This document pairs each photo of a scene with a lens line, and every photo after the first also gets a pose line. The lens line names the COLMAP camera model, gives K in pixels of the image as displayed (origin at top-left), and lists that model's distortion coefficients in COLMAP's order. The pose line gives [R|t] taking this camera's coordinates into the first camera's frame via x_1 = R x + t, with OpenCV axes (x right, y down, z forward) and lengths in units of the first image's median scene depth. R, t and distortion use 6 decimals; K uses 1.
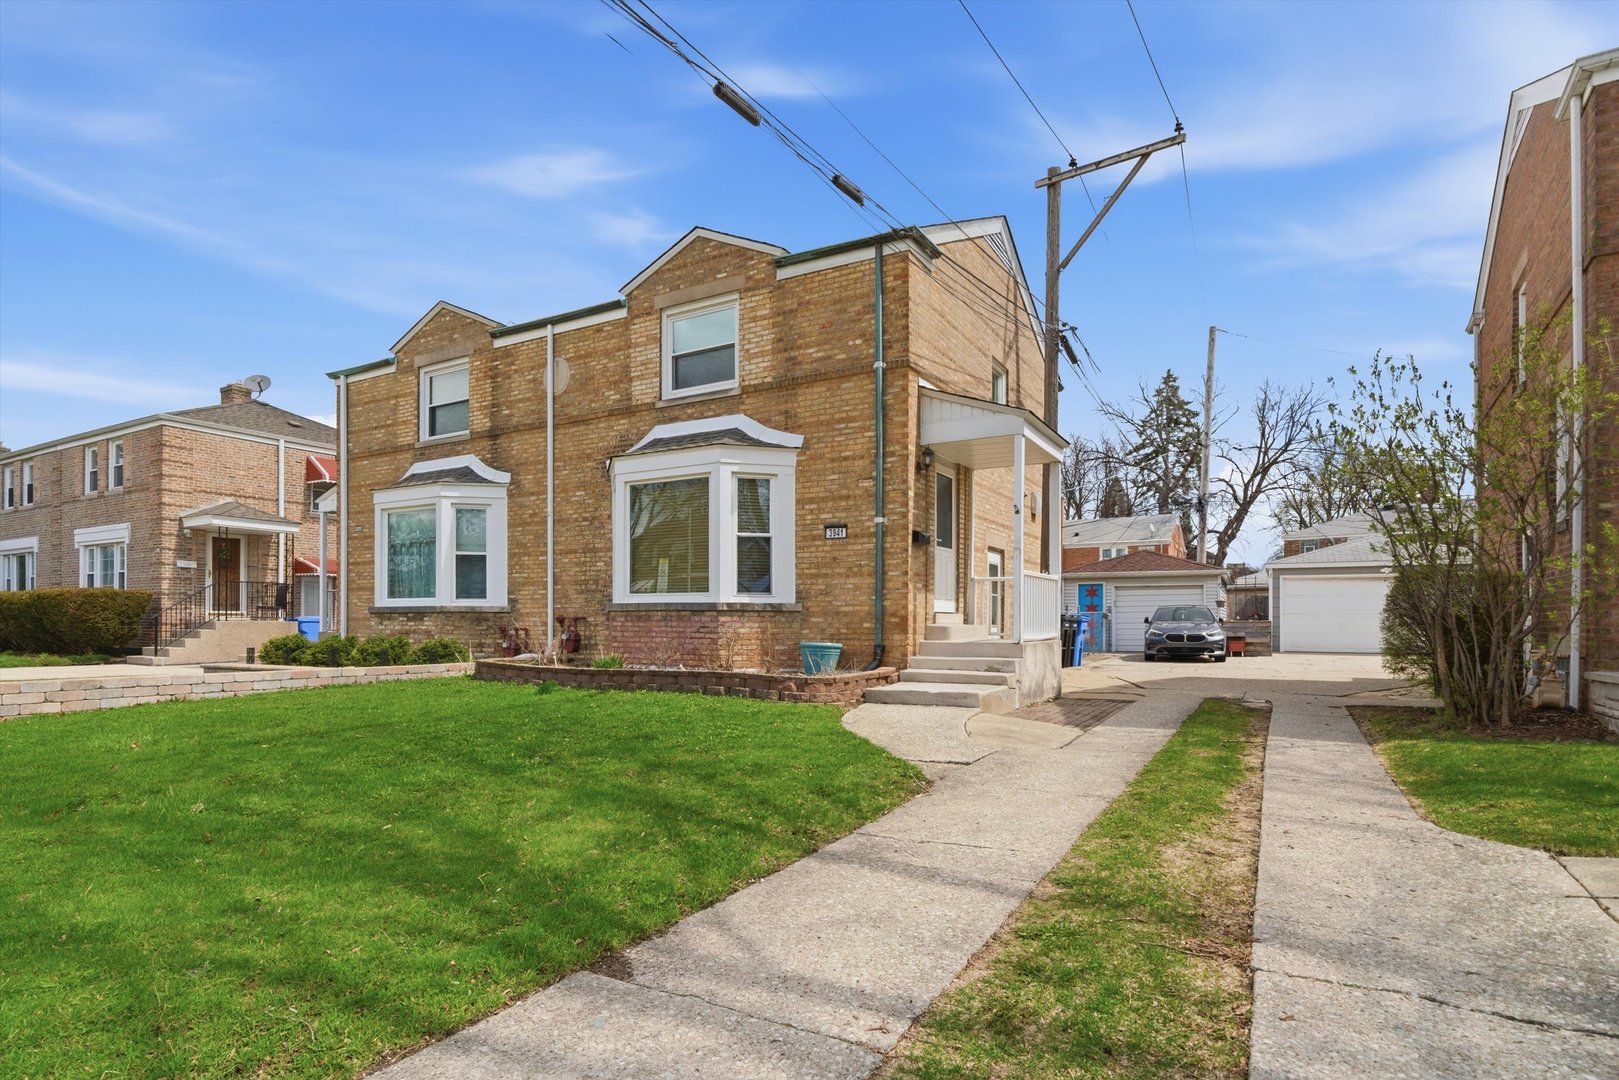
lens RADIAL K [[770.8, 0, 815.0], [0, 770.8, 612.5], [0, 0, 1]] dist [-0.002521, 0.000017]
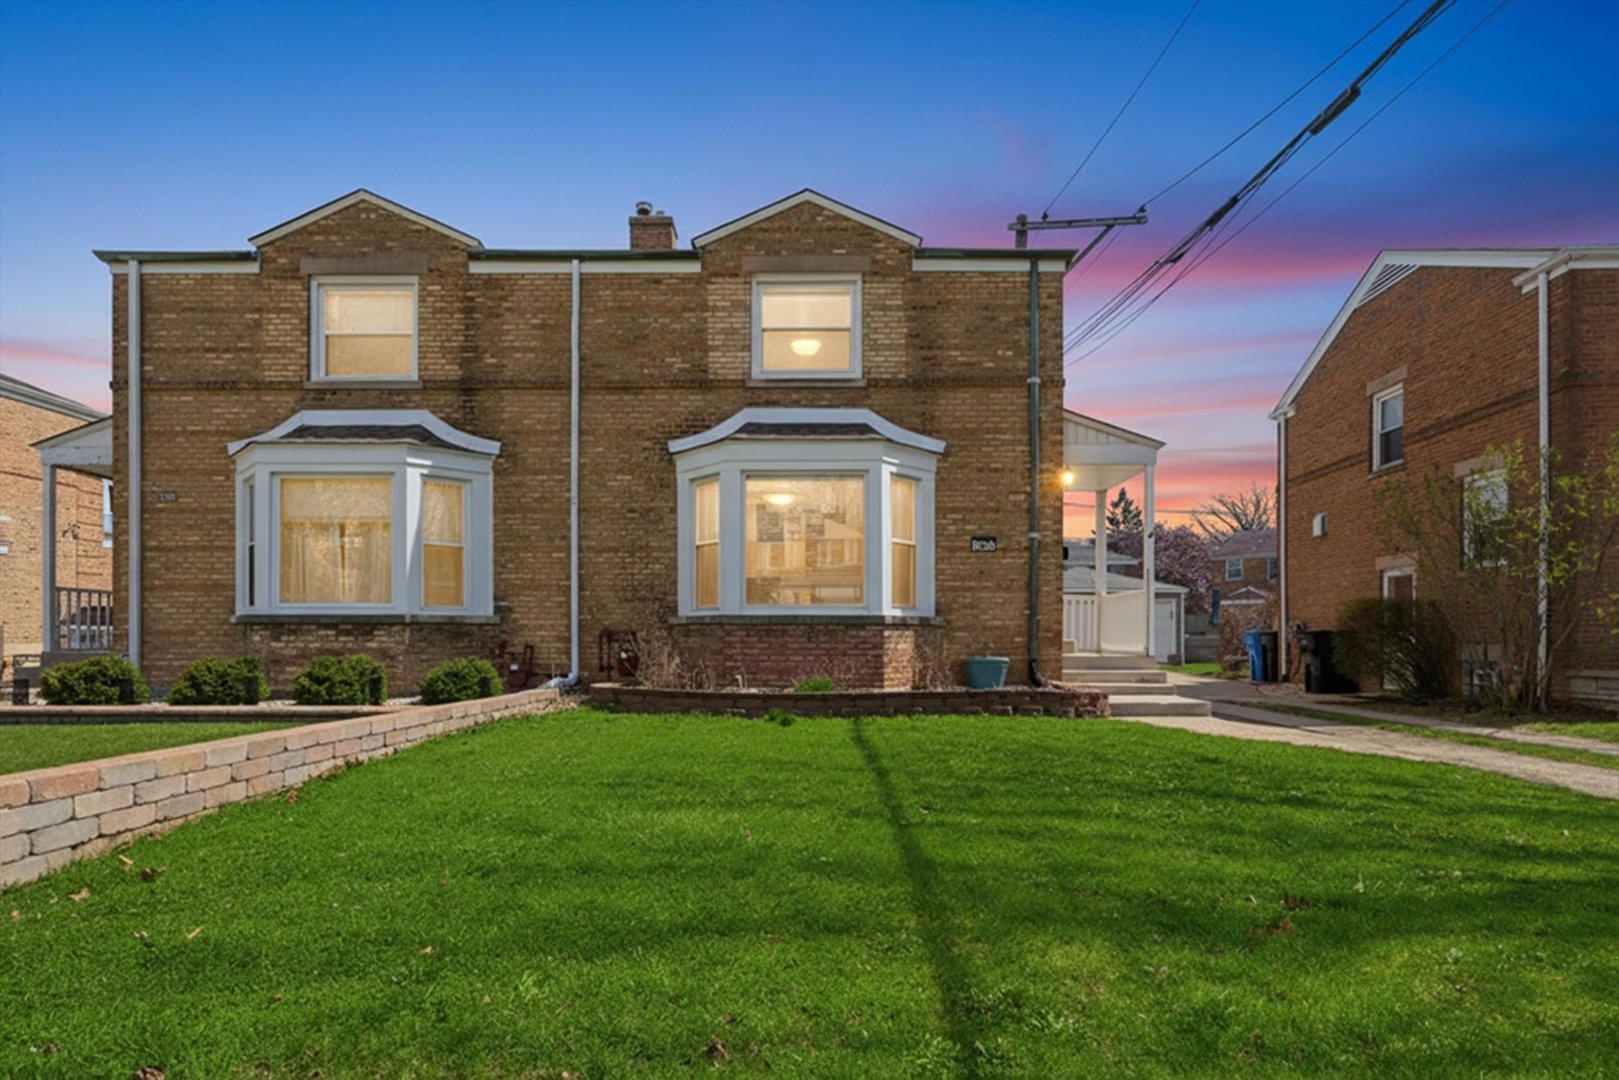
lens RADIAL K [[777.4, 0, 835.2], [0, 777.4, 631.6], [0, 0, 1]] dist [-0.000502, -0.000203]
pose [[0.888320, 0.002229, 0.459219, -0.567723], [-0.004951, 0.999977, 0.004724, 0.002261], [-0.459198, -0.006470, 0.888310, 0.202819]]
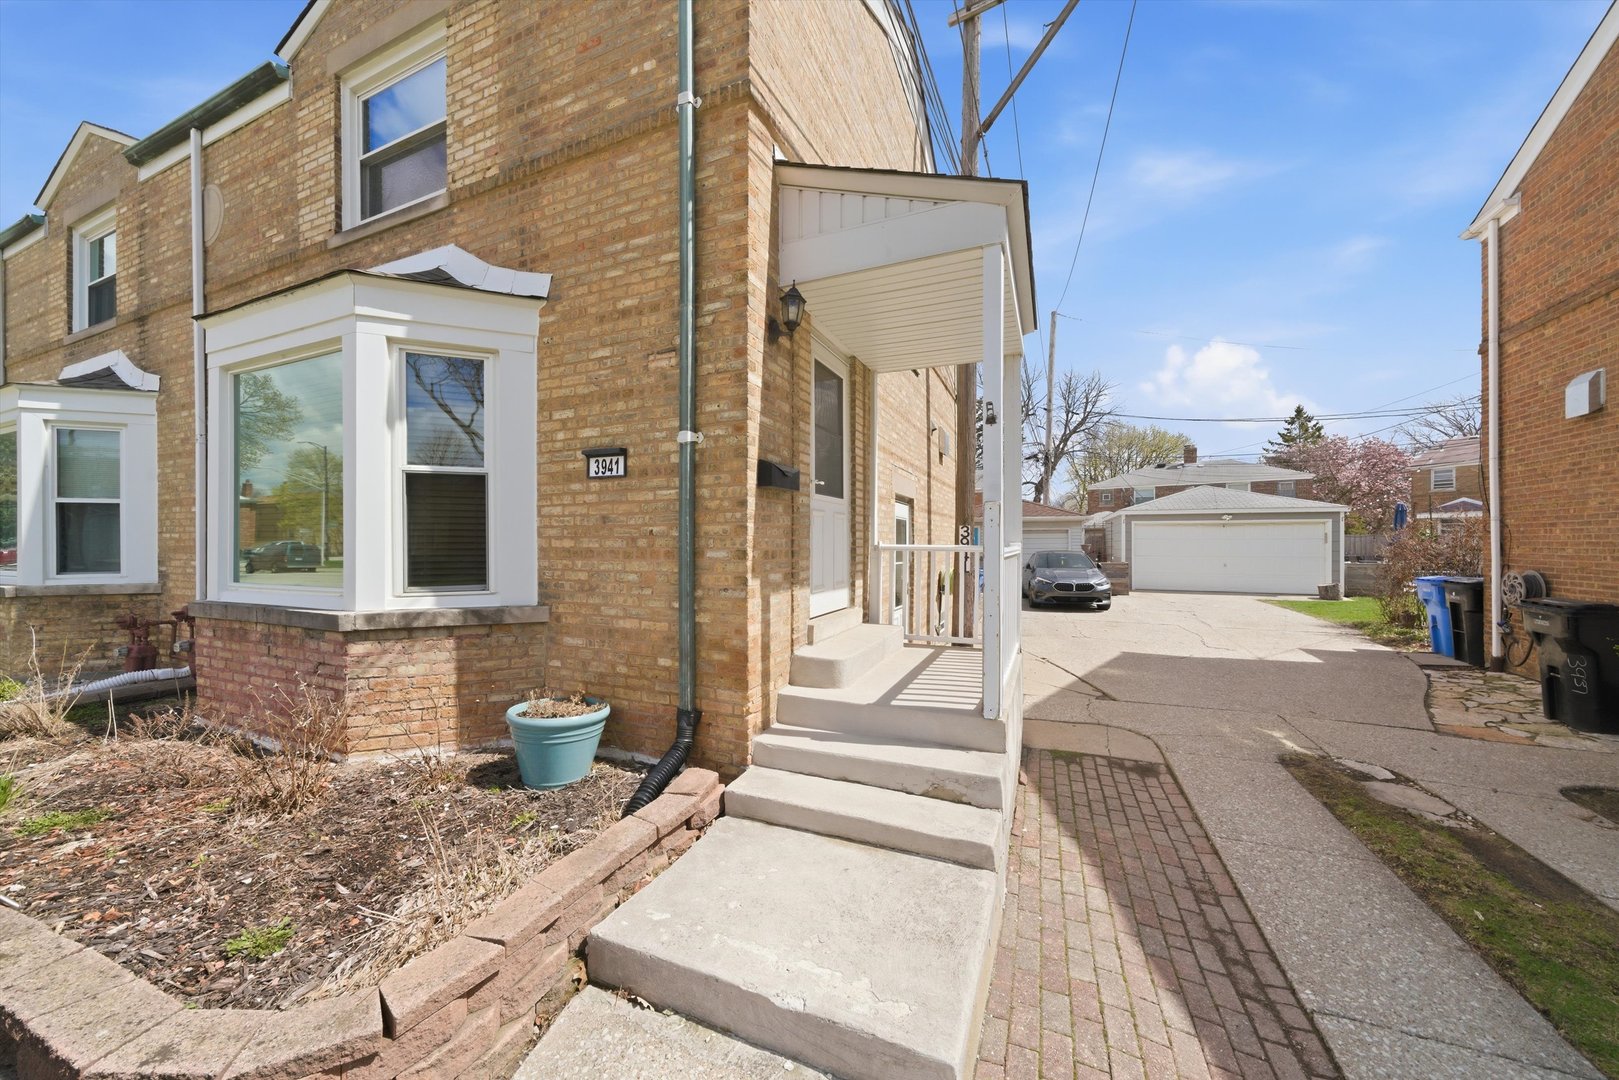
lens RADIAL K [[565.4, 0, 790.1], [0, 565.4, 541.7], [0, 0, 1]] dist [0.000492, 0.000377]
pose [[0.996260, -0.002083, 0.086380, 0.107001], [0.001855, 0.999995, 0.002726, -0.054463], [-0.086385, -0.002555, 0.996259, 0.609207]]
